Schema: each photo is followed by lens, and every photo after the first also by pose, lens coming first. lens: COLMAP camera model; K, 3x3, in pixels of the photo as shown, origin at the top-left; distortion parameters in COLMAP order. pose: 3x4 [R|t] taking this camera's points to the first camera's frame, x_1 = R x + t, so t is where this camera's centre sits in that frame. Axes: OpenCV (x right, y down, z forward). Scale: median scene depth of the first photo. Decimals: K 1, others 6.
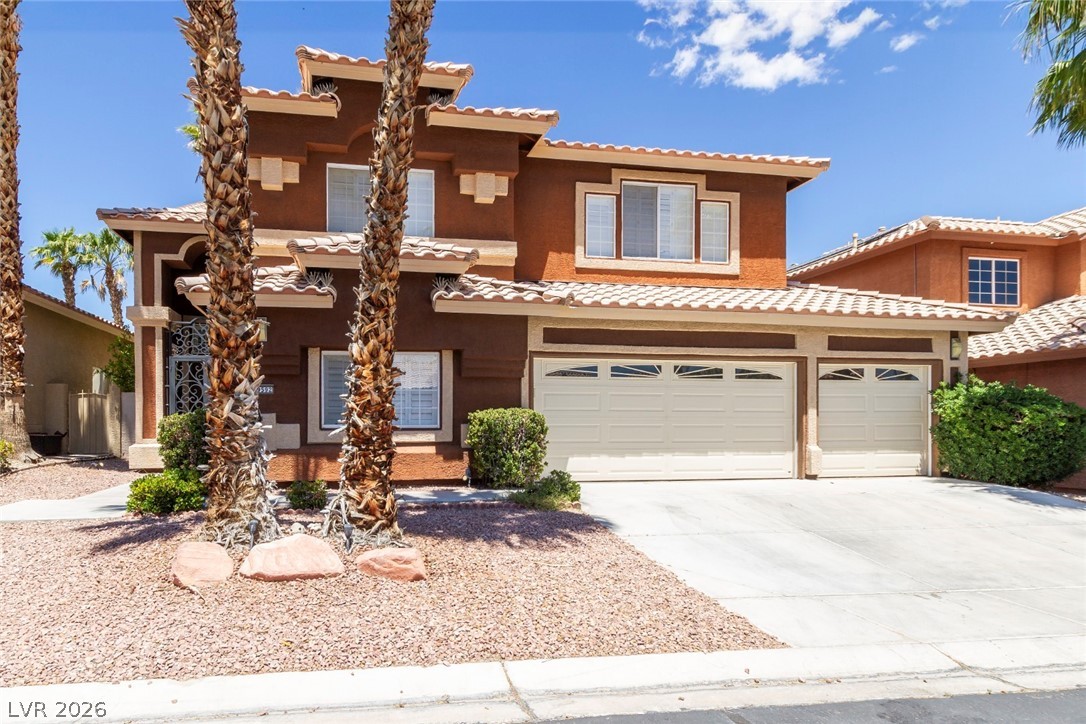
lens RADIAL K [[628.0, 0, 455.9], [0, 628.0, 430.9], [0, 0, 1]] dist [0.004939, -0.000354]
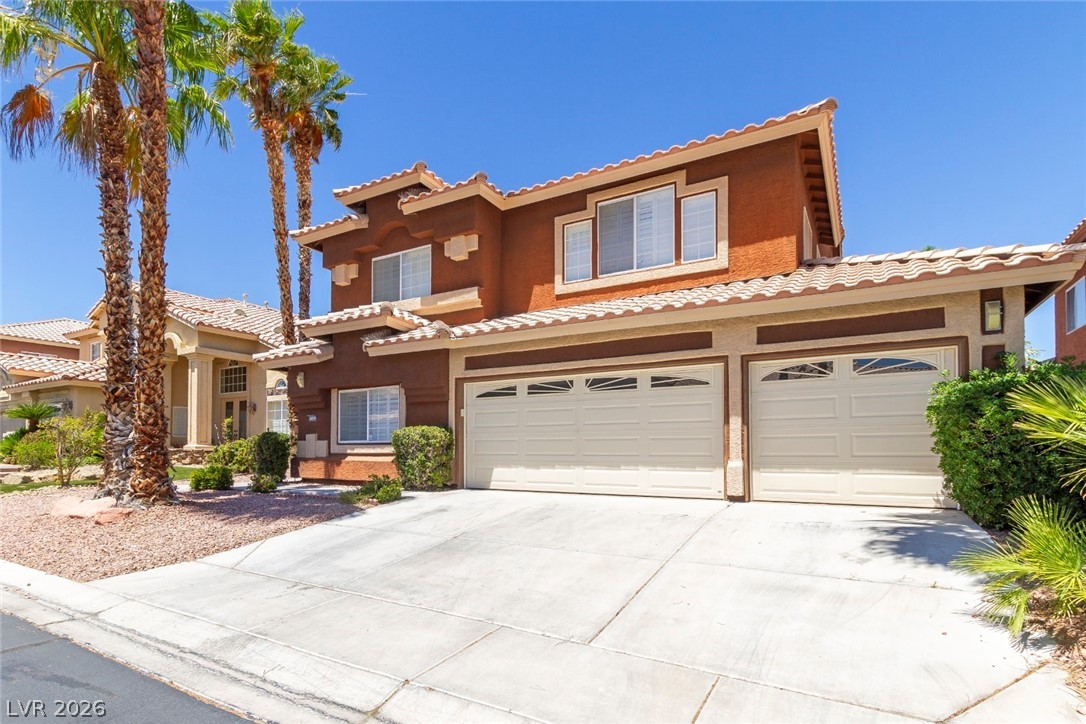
lens RADIAL K [[559.2, 0, 525.4], [0, 559.2, 437.8], [0, 0, 1]] dist [-0.000372, 0.000133]
pose [[0.758460, -0.014092, -0.651568, 0.828937], [-0.004679, 0.999623, -0.027066, 0.013850], [0.651703, 0.023577, 0.758107, 0.254071]]
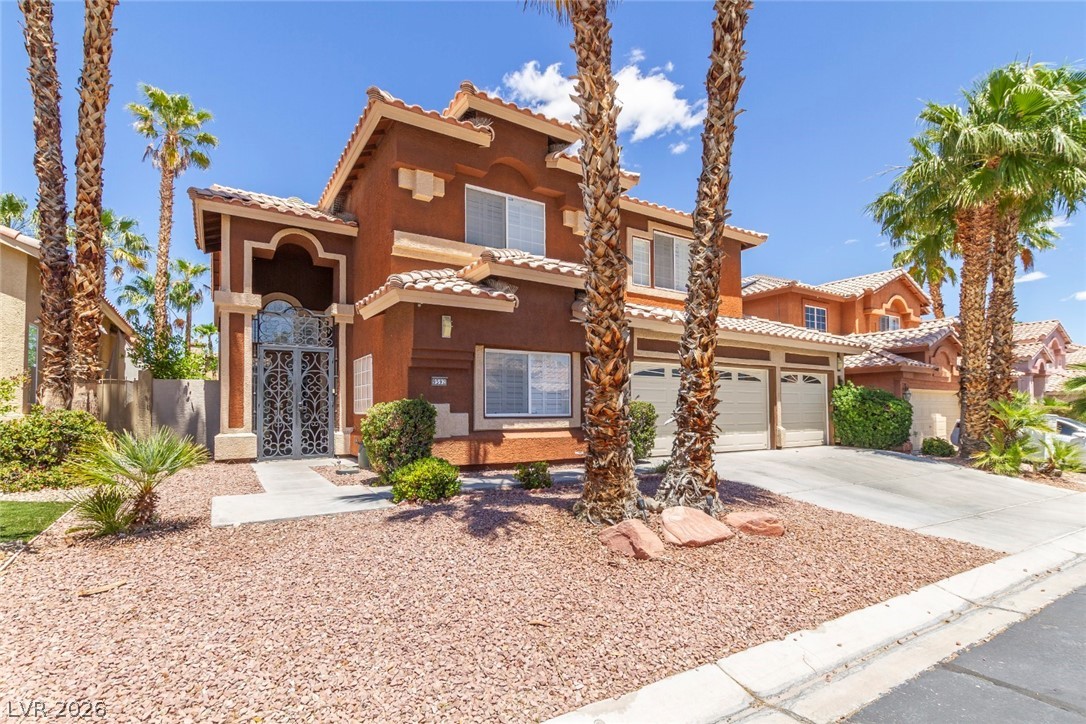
lens RADIAL K [[523.4, 0, 544.6], [0, 523.4, 397.5], [0, 0, 1]] dist [0.002768, 0.000601]
pose [[0.922962, 0.008544, 0.384796, -0.407359], [0.005060, 0.999398, -0.034329, -0.005279], [-0.384858, 0.033632, 0.922363, 0.078128]]
